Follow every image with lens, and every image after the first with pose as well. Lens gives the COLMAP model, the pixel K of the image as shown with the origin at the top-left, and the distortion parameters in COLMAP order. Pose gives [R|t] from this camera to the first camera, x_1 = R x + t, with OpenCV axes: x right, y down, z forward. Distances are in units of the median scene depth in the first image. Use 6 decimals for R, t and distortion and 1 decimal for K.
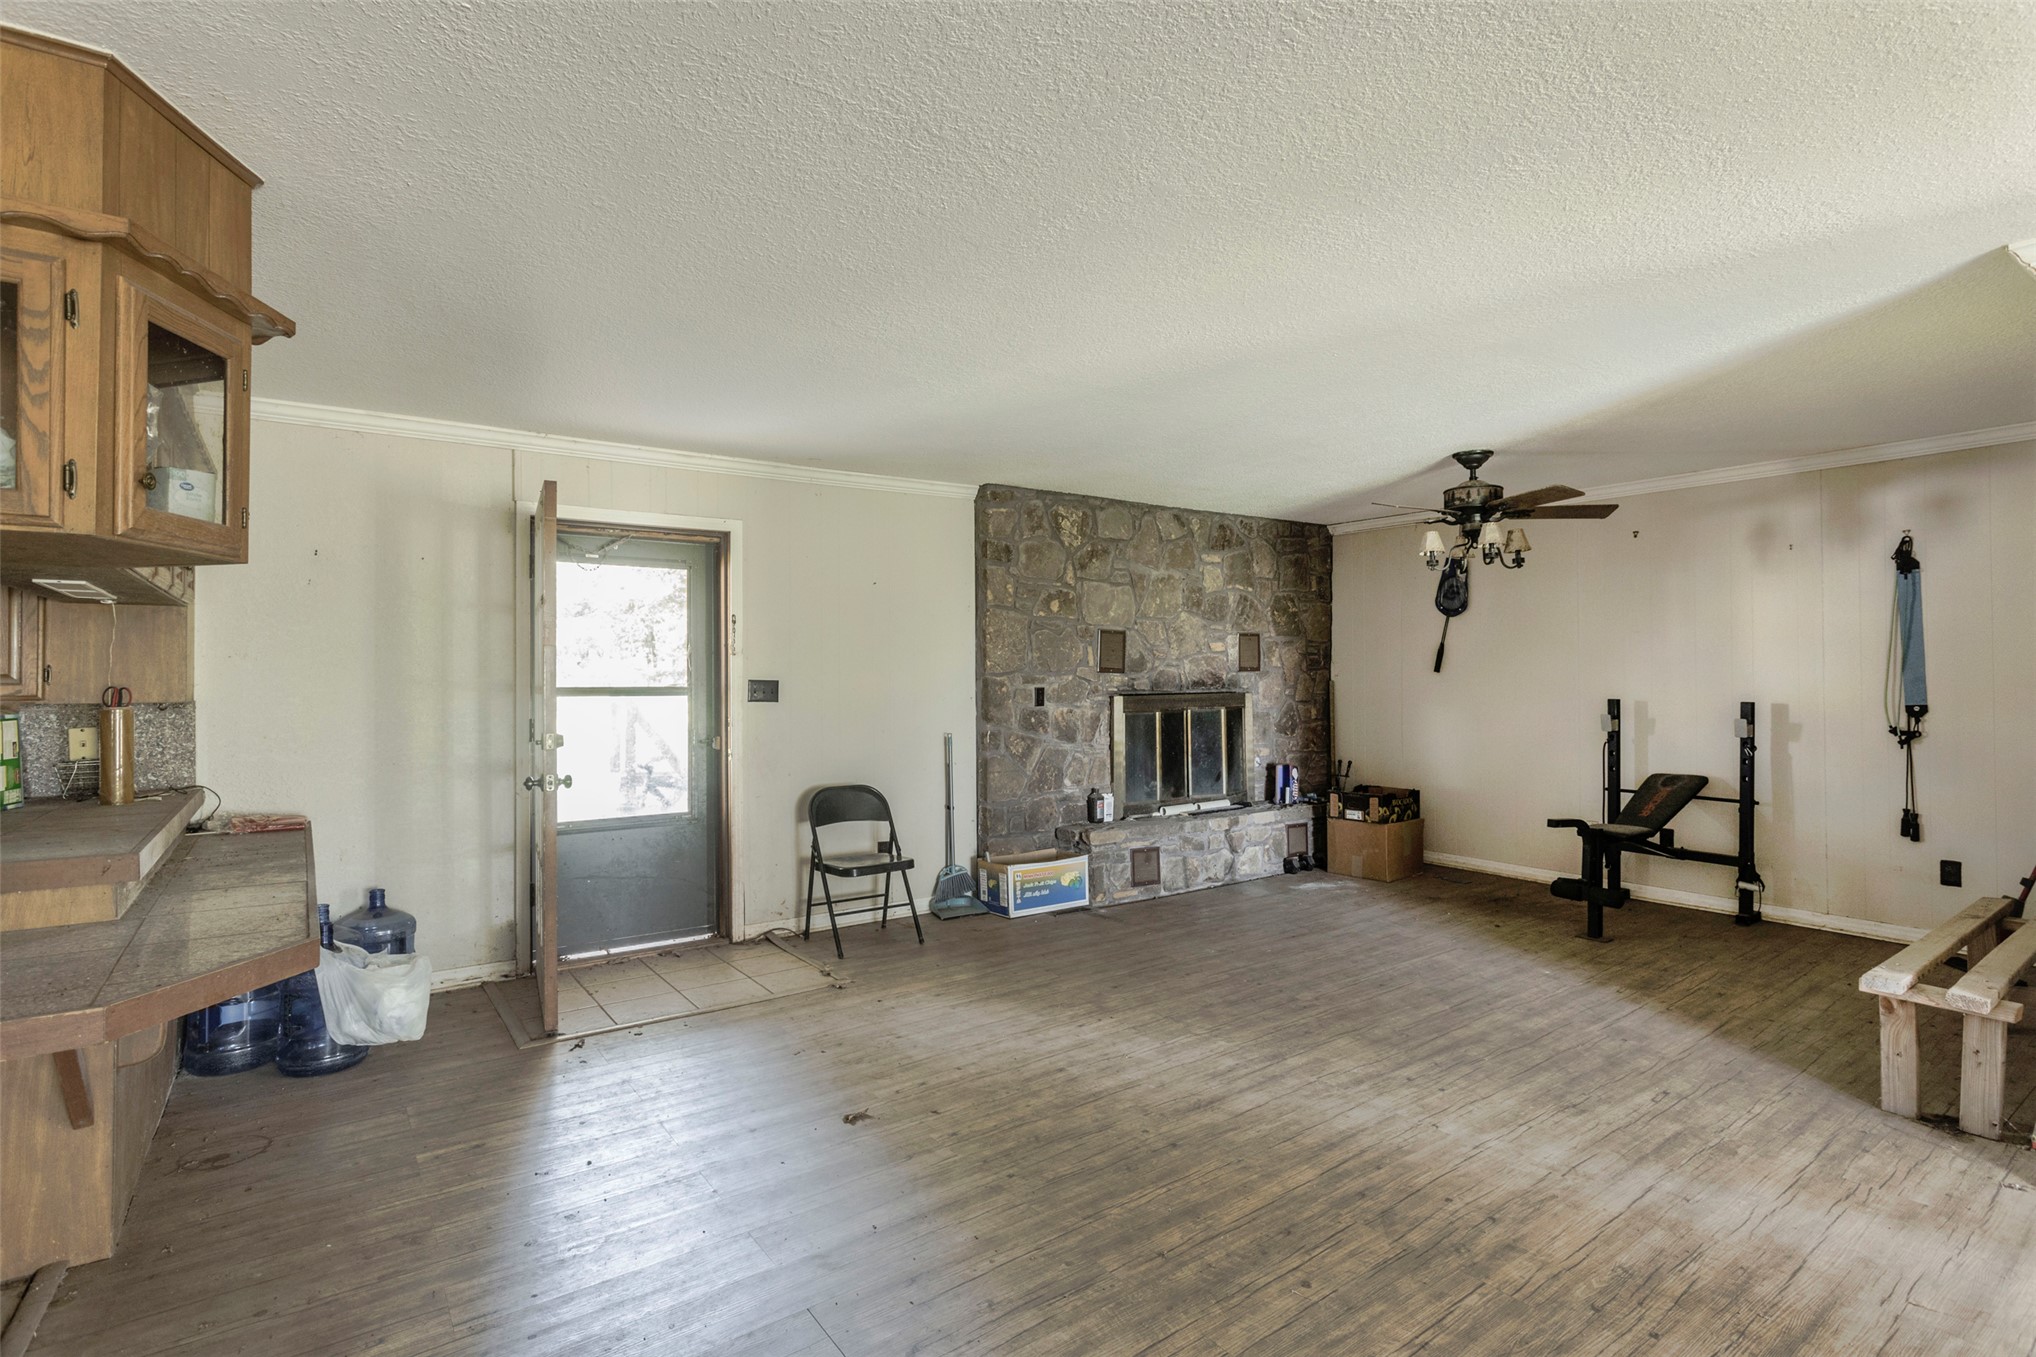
lens RADIAL K [[1001.7, 0, 1020.8], [0, 1001.7, 677.3], [0, 0, 1]] dist [-0.000009, 0.000254]
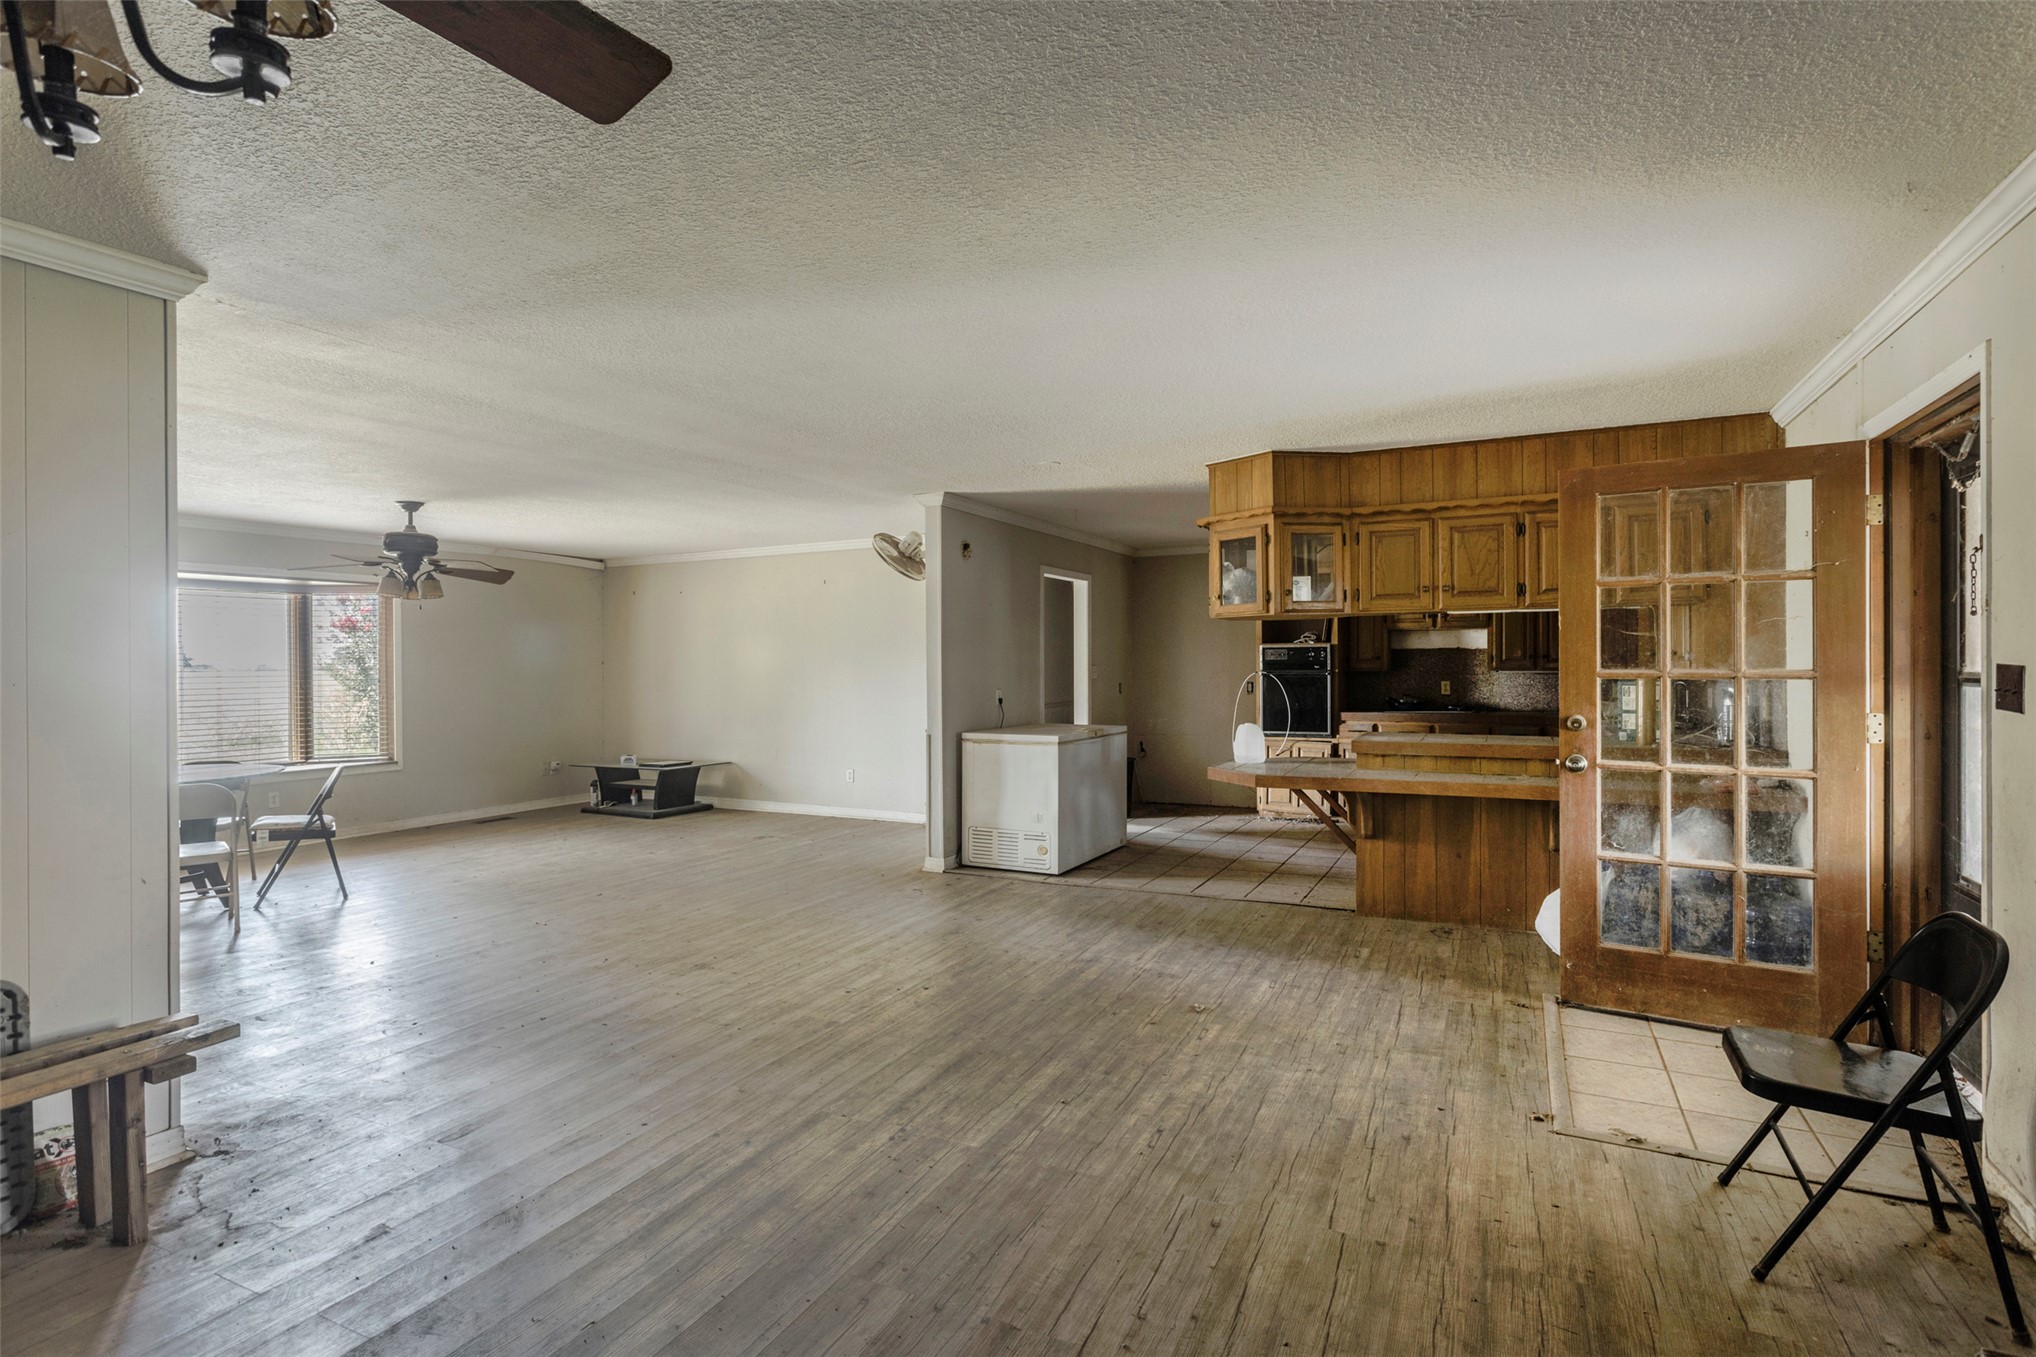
lens RADIAL K [[1001.7, 0, 1023.3], [0, 1001.7, 672.1], [0, 0, 1]] dist [-0.000009, 0.000254]
pose [[-0.882704, 0.015763, -0.469665, 0.558097], [0.012807, 0.999873, 0.009488, -0.004871], [0.469755, 0.002360, -0.882794, 1.810477]]
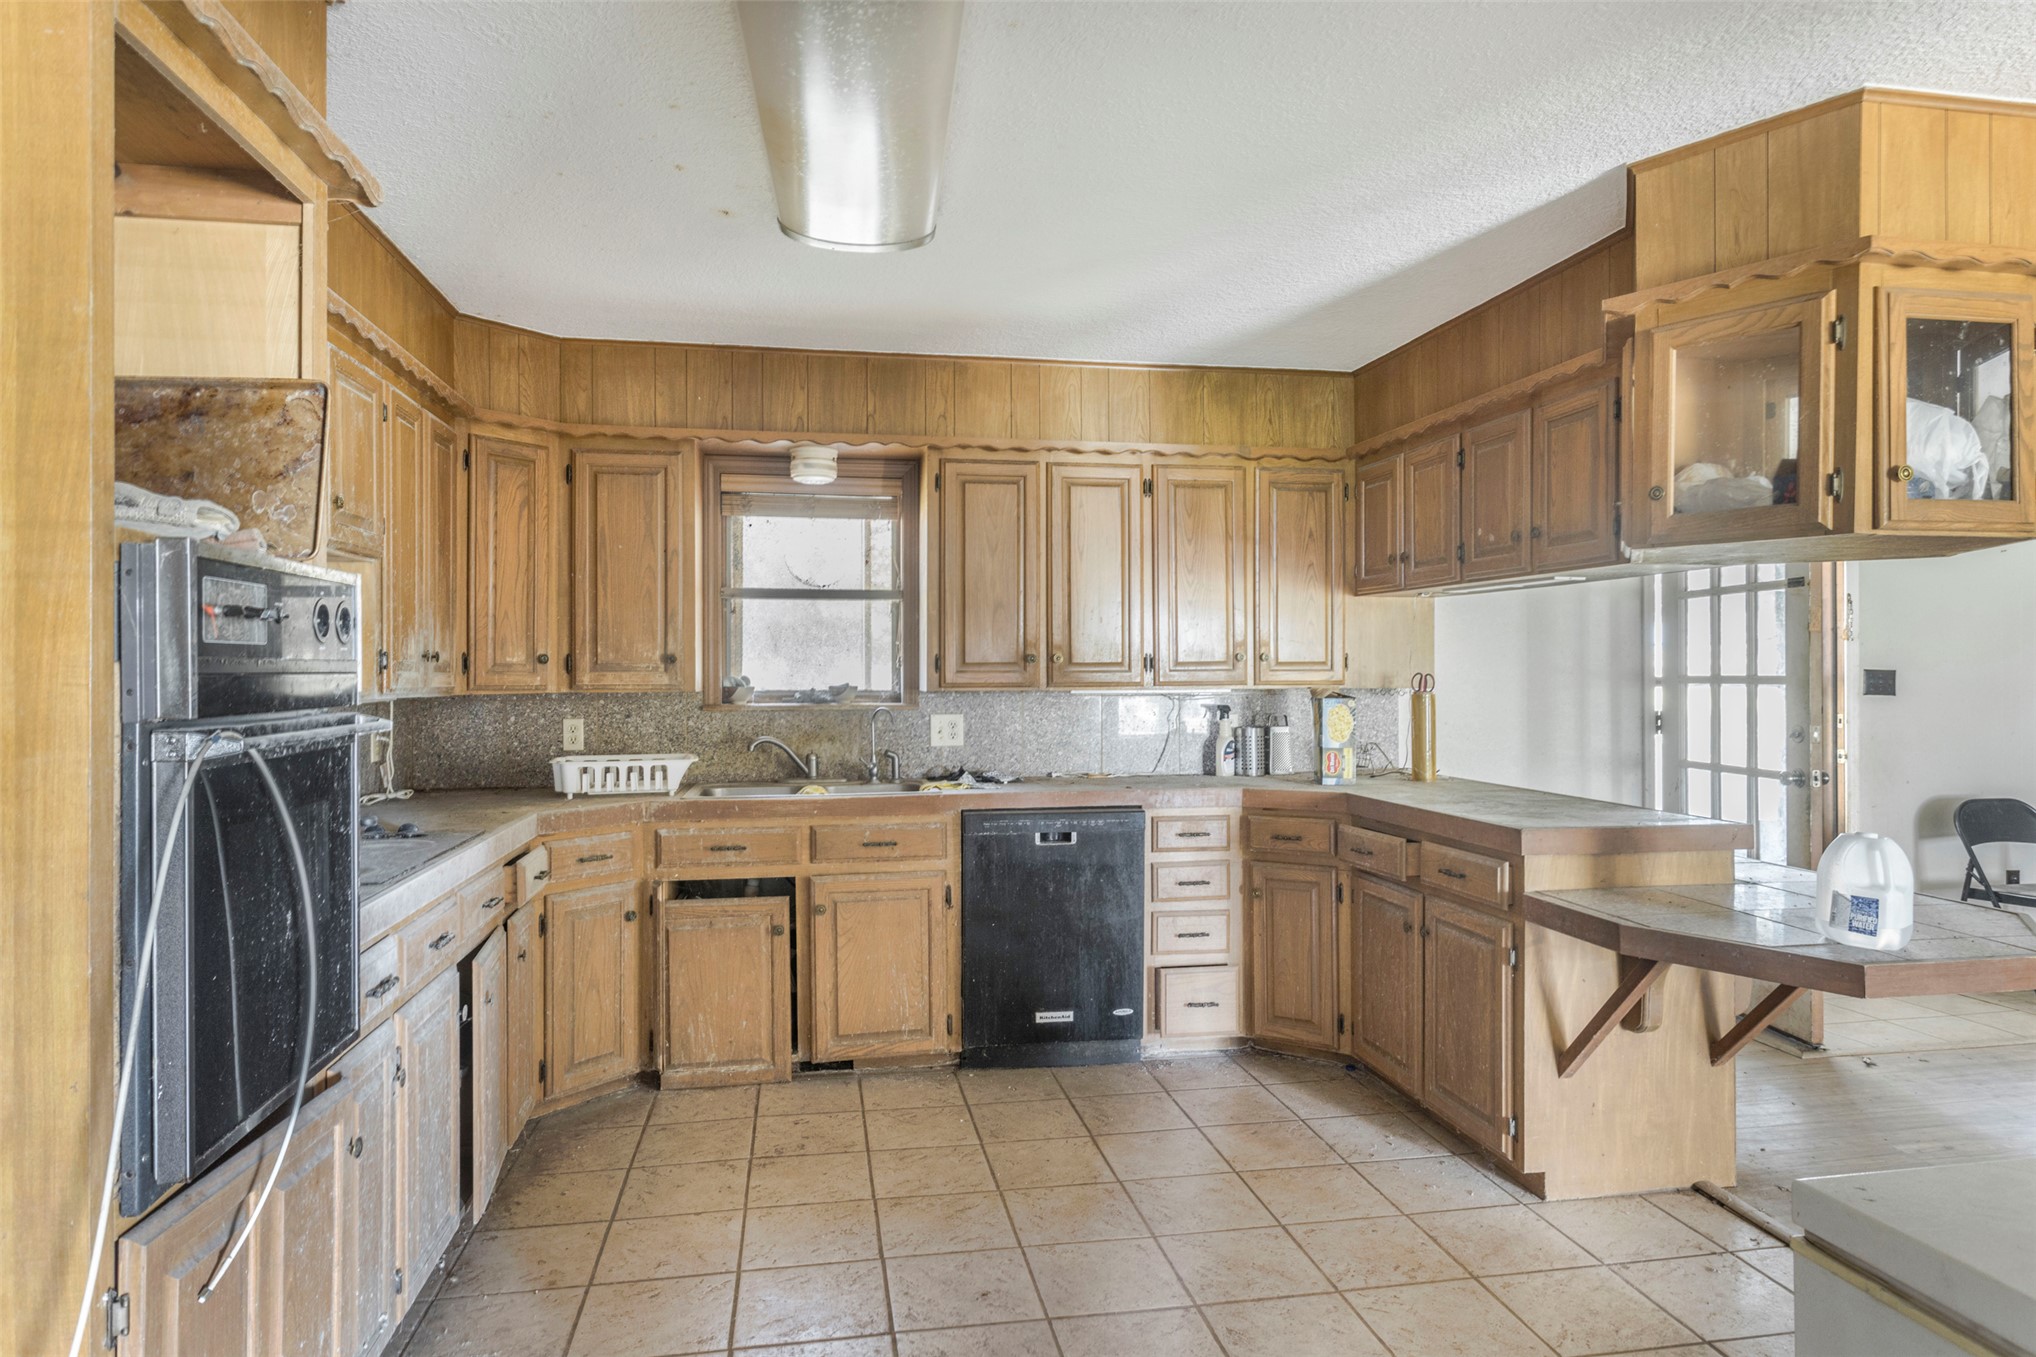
lens RADIAL K [[1232.9, 0, 1026.4], [0, 1232.9, 670.0], [0, 0, 1]] dist [0.002186, -0.000444]
pose [[0.906137, 0.003211, -0.422971, -0.713192], [-0.002450, 0.999994, 0.002341, 0.004244], [0.422976, -0.001085, 0.906140, -0.387341]]
